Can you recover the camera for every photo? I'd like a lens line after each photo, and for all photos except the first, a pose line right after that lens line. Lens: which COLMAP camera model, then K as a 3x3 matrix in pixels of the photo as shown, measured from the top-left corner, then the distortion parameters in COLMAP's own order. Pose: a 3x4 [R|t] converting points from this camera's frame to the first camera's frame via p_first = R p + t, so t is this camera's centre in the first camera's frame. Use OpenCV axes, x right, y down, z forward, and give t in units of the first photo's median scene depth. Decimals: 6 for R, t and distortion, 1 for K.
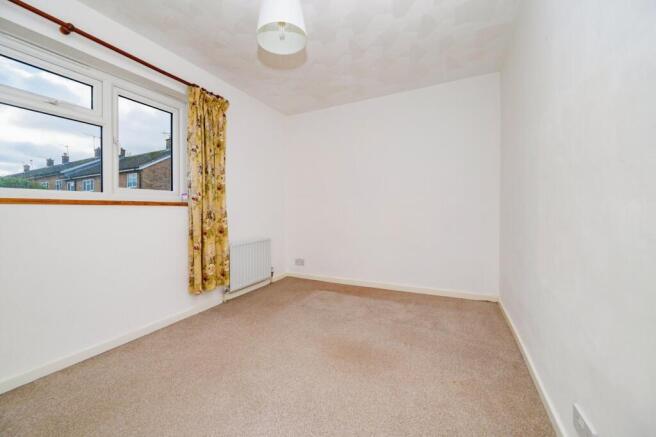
lens RADIAL K [[270.2, 0, 326.0], [0, 270.2, 208.2], [0, 0, 1]] dist [-0.000023, 0.000071]
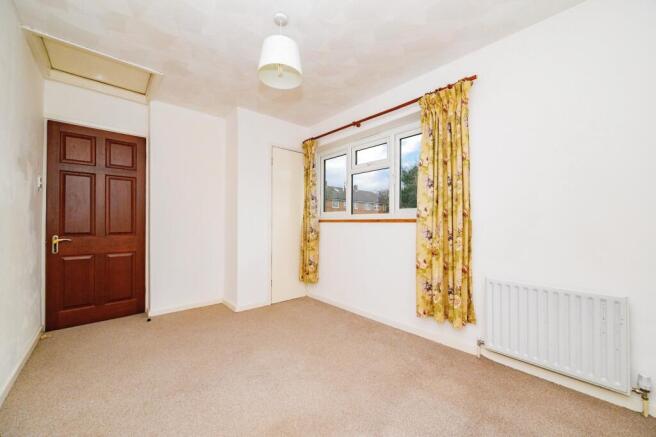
lens RADIAL K [[257.7, 0, 326.5], [0, 257.7, 220.7], [0, 0, 1]] dist [-0.001196, -0.000018]
pose [[-0.397064, -0.008787, -0.917749, 0.338815], [-0.002209, 0.999960, -0.008619, -0.004332], [0.917788, -0.001395, -0.397068, 0.742087]]
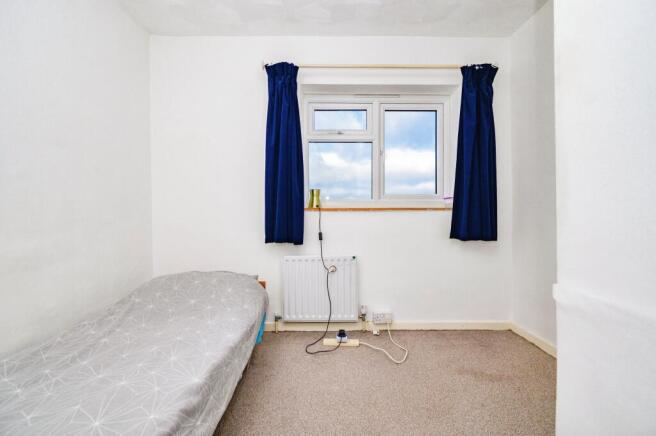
lens RADIAL K [[262.3, 0, 328.0], [0, 262.3, 228.4], [0, 0, 1]] dist [-0.000017, 0.000025]
pose [[0.437485, 0.058821, -0.897300, 0.310499], [0.001827, 0.997798, 0.066300, -0.004204], [0.899224, -0.030645, 0.436414, 0.681785]]
